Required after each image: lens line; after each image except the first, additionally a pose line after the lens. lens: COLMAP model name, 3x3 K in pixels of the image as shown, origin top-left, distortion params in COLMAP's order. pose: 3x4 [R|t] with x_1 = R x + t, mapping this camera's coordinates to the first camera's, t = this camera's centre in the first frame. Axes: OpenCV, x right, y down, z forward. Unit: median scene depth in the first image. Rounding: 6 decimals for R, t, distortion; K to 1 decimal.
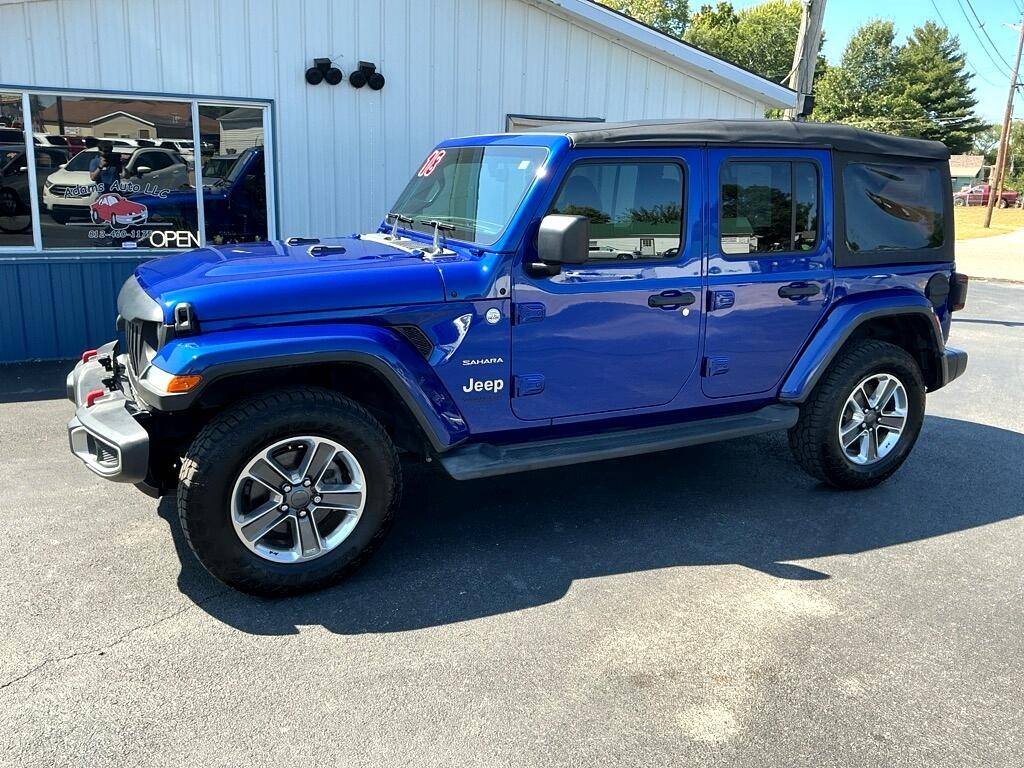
lens RADIAL K [[851.5, 0, 513.2], [0, 851.5, 379.7], [0, 0, 1]] dist [0.082349, -0.179088]
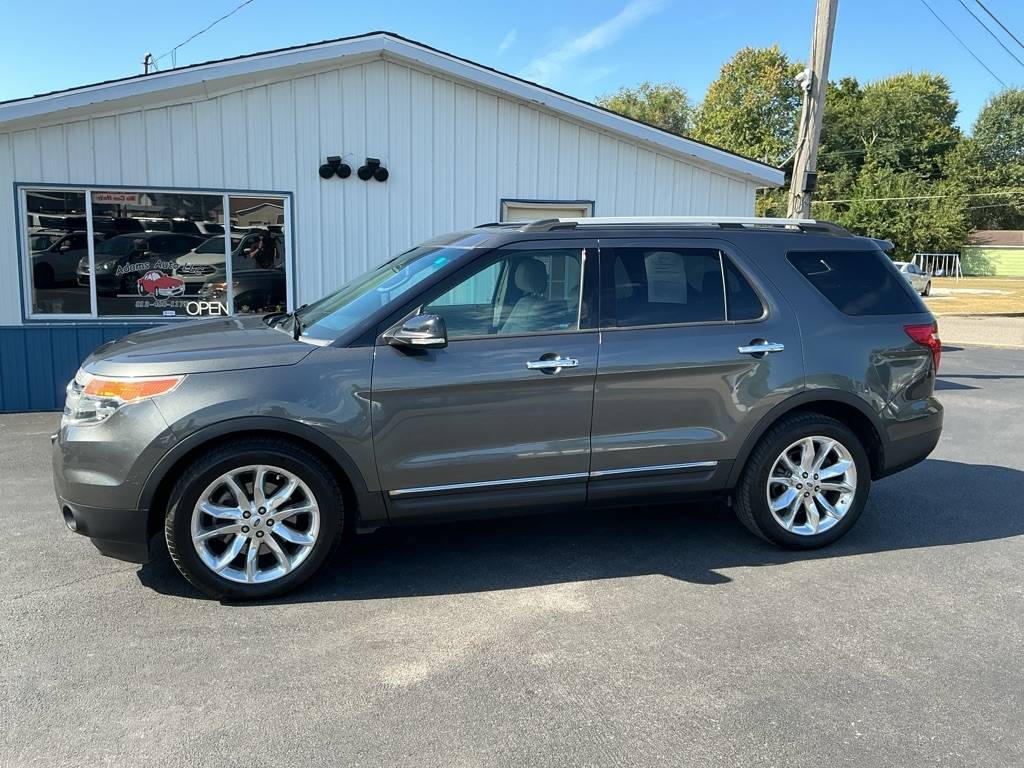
lens RADIAL K [[844.9, 0, 512.7], [0, 844.9, 380.0], [0, 0, 1]] dist [0.128742, -0.271809]
pose [[0.988187, 0.009509, -0.152955, 0.196977], [-0.022645, 0.996177, -0.084372, 0.024283], [0.151568, 0.086839, 0.984625, -0.087914]]
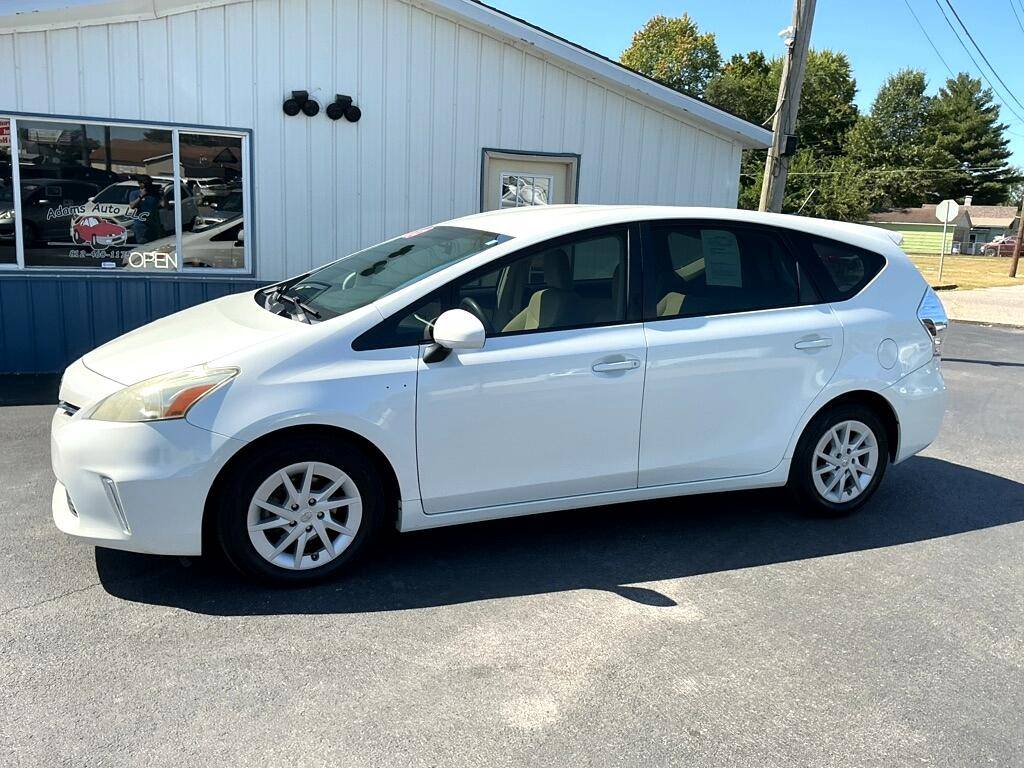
lens RADIAL K [[849.1, 0, 512.0], [0, 849.1, 384.0], [0, 0, 1]] dist [0.076162, -0.165092]
pose [[0.998991, 0.024053, -0.037933, 0.080406], [-0.025669, 0.998758, -0.042700, 0.018320], [0.036858, 0.043630, 0.998368, -0.012357]]
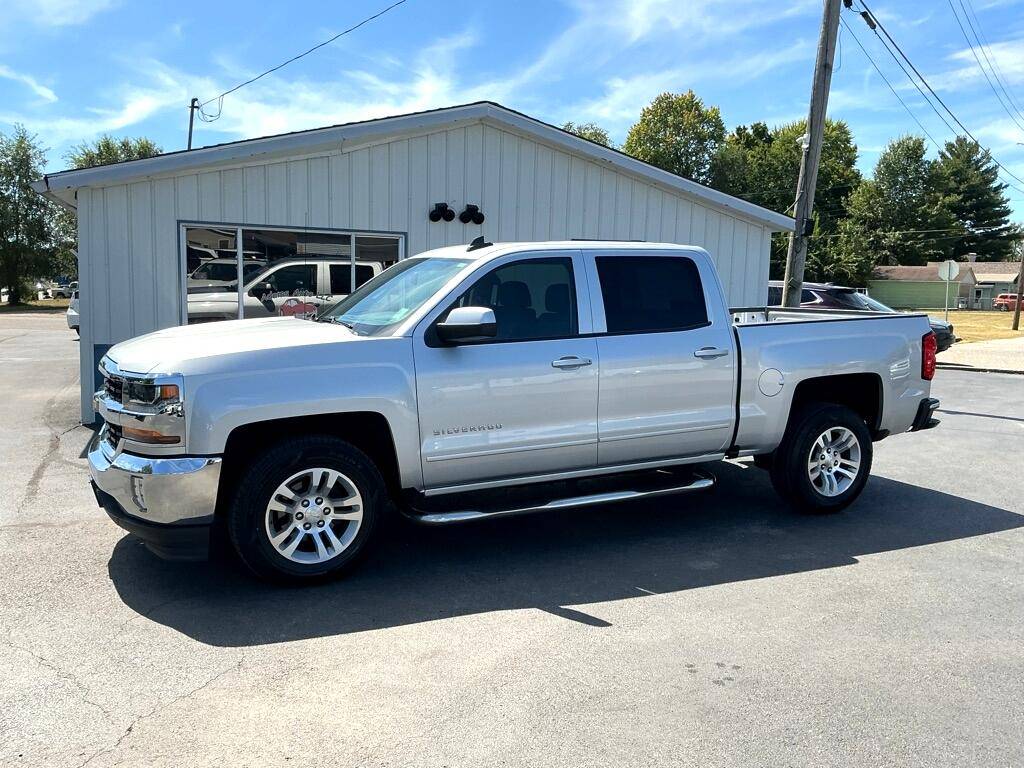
lens RADIAL K [[851.5, 0, 513.2], [0, 851.5, 379.7], [0, 0, 1]] dist [0.082349, -0.179088]
pose [[0.998687, -0.001350, -0.051215, -0.033886], [-0.004979, 0.992363, -0.123253, 0.079143], [0.050990, 0.123346, 0.991053, -0.325184]]
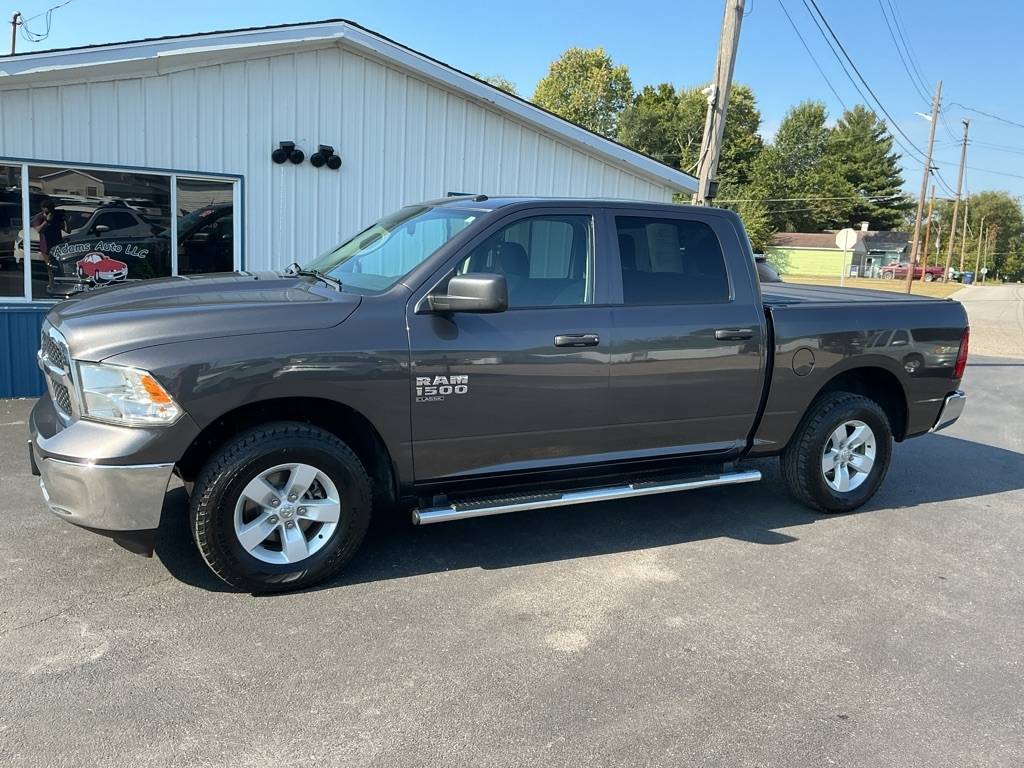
lens RADIAL K [[844.9, 0, 512.7], [0, 844.9, 380.0], [0, 0, 1]] dist [0.128742, -0.271809]
pose [[0.998253, 0.012910, 0.057665, 0.018146], [-0.008683, 0.997296, -0.072971, 0.027188], [-0.058451, 0.072343, 0.995666, -0.138611]]
